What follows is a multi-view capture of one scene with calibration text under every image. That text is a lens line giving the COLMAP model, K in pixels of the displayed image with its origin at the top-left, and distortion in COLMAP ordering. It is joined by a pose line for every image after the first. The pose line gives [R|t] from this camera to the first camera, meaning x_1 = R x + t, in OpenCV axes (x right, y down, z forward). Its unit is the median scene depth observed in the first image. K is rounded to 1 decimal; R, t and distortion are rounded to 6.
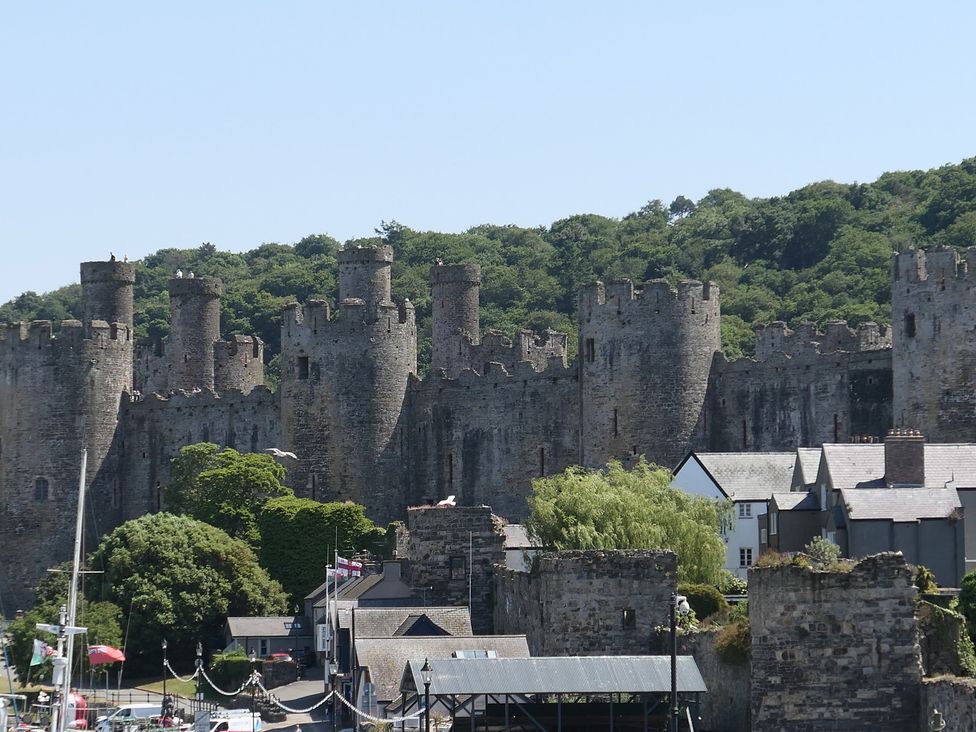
lens RADIAL K [[4173.3, 0, 488.0], [0, 4173.3, 366.0], [0, 0, 1]] dist [0.033338, -3.864889]
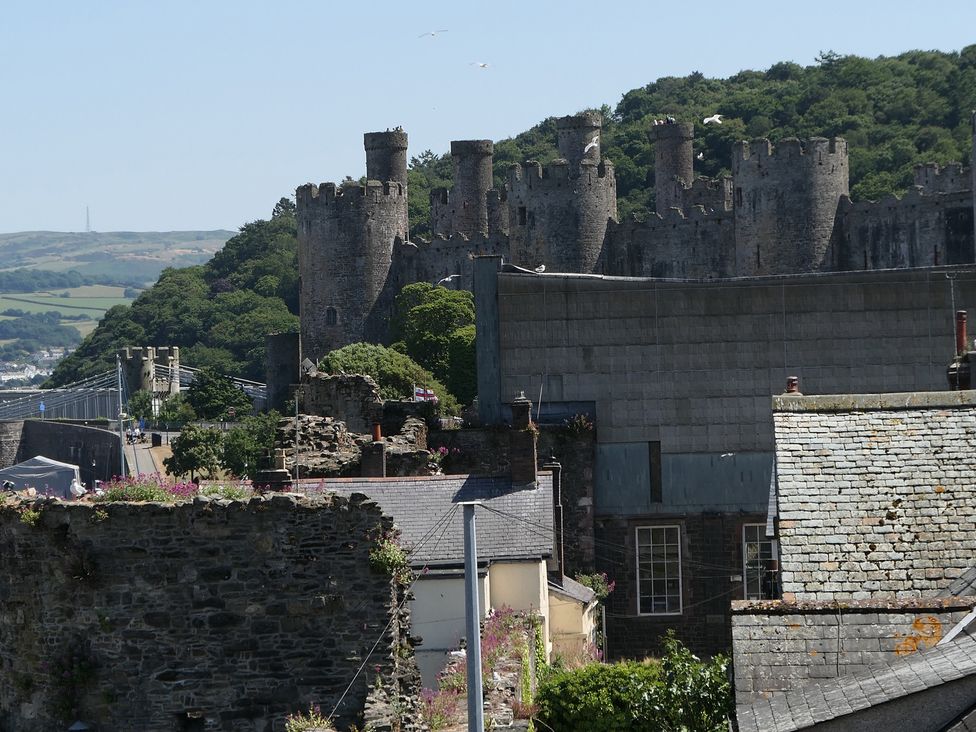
lens RADIAL K [[3534.9, 0, 488.0], [0, 3534.9, 366.0], [0, 0, 1]] dist [0.056805, -1.072794]
pose [[0.982822, -0.020607, -0.183401, 0.142230], [0.032119, 0.997680, 0.060020, -0.019100], [0.181739, -0.064880, 0.981204, -0.039249]]
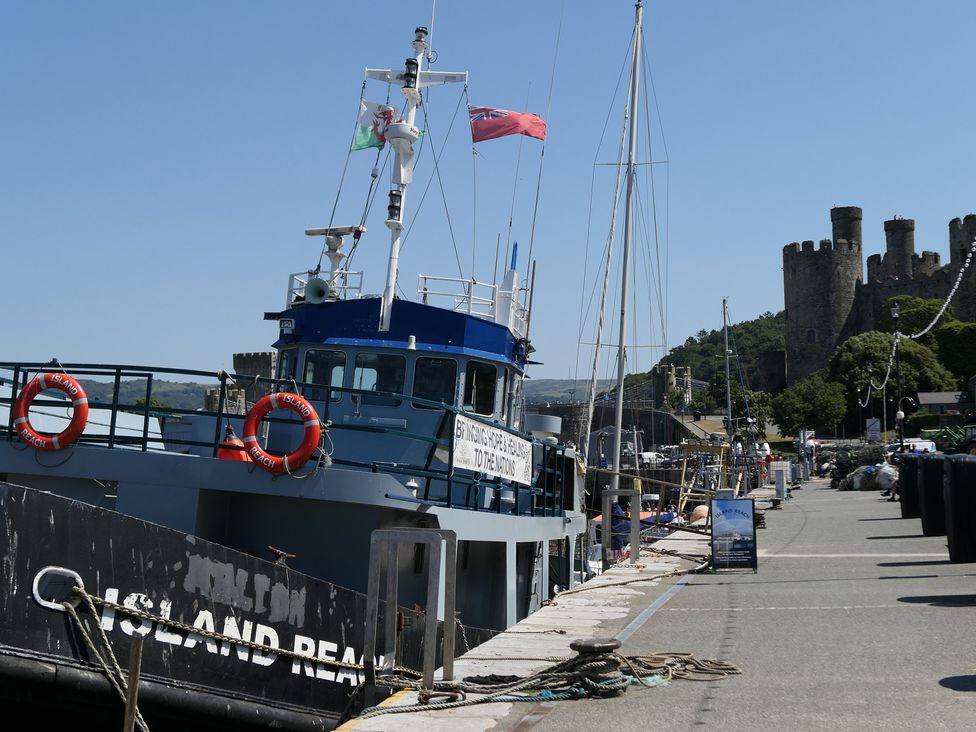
lens RADIAL K [[1580.1, 0, 488.0], [0, 1580.1, 366.0], [0, 0, 1]] dist [-0.007725, 0.031637]
pose [[0.942087, -0.032063, -0.333833, -0.014348], [0.033534, 0.999437, -0.001358, 0.040647], [0.333689, -0.009916, 0.942631, 0.347221]]
